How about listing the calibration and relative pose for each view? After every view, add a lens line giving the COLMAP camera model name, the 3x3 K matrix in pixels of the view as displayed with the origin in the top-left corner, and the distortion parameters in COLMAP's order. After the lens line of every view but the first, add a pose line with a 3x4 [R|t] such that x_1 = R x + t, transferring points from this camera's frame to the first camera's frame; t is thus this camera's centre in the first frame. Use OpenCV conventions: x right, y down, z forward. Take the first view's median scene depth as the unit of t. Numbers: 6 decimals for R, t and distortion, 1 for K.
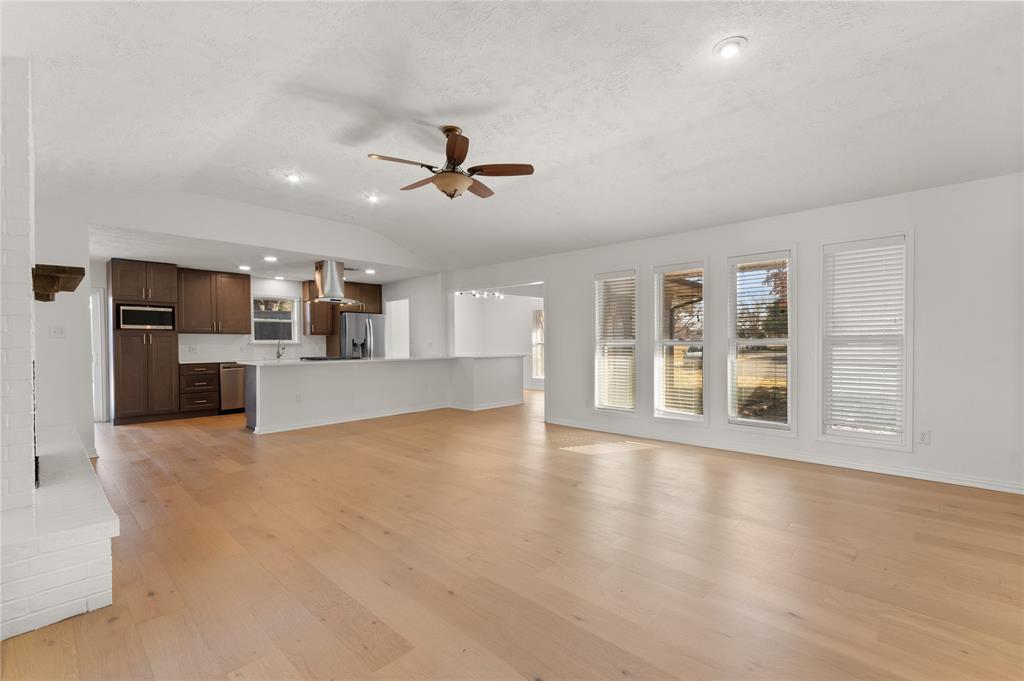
lens RADIAL K [[436.5, 0, 510.0], [0, 436.5, 353.5], [0, 0, 1]] dist [0.001135, 0.000080]
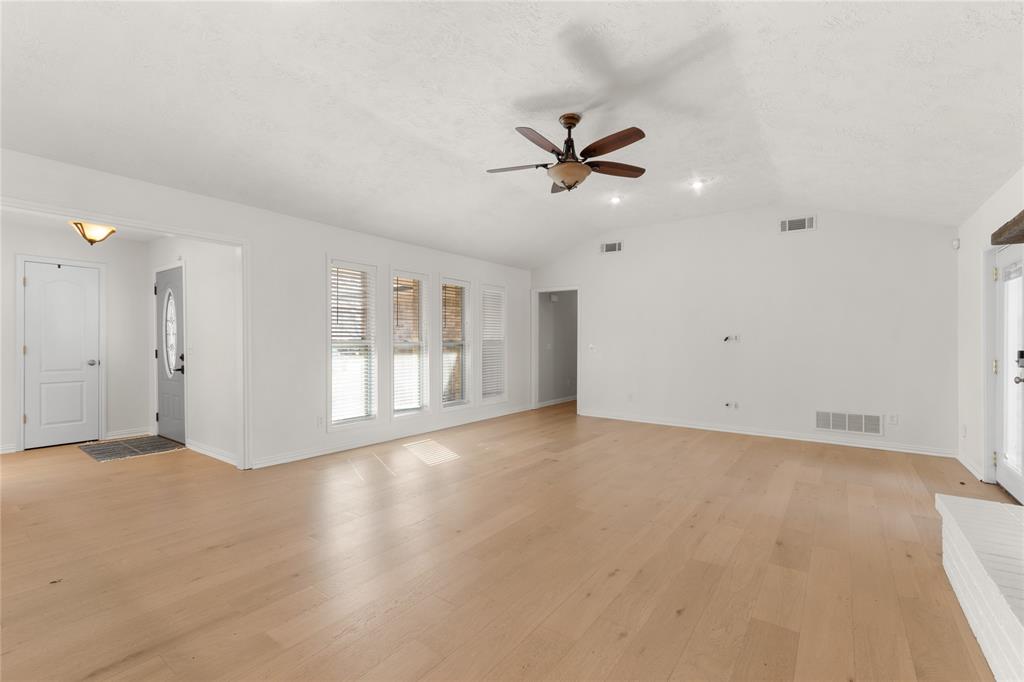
lens RADIAL K [[448.9, 0, 511.2], [0, 448.9, 346.0], [0, 0, 1]] dist [0.002537, 0.000185]
pose [[-0.114325, -0.004433, 0.993434, -0.590285], [0.026266, 0.999627, 0.007483, -0.017490], [-0.993096, 0.026949, -0.114166, 0.680092]]
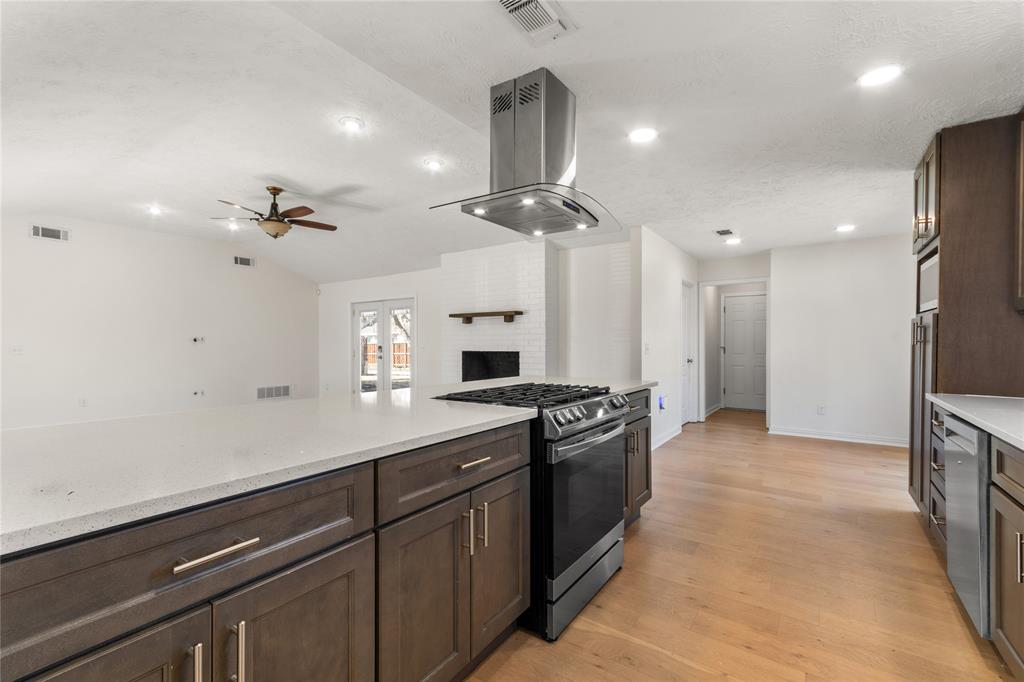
lens RADIAL K [[448.9, 0, 511.2], [0, 448.9, 346.0], [0, 0, 1]] dist [0.002537, 0.000185]
pose [[-0.990672, 0.004809, -0.136183, -0.366115], [0.000114, 0.999406, 0.034457, -0.037383], [0.136268, 0.034120, -0.990084, 1.364945]]
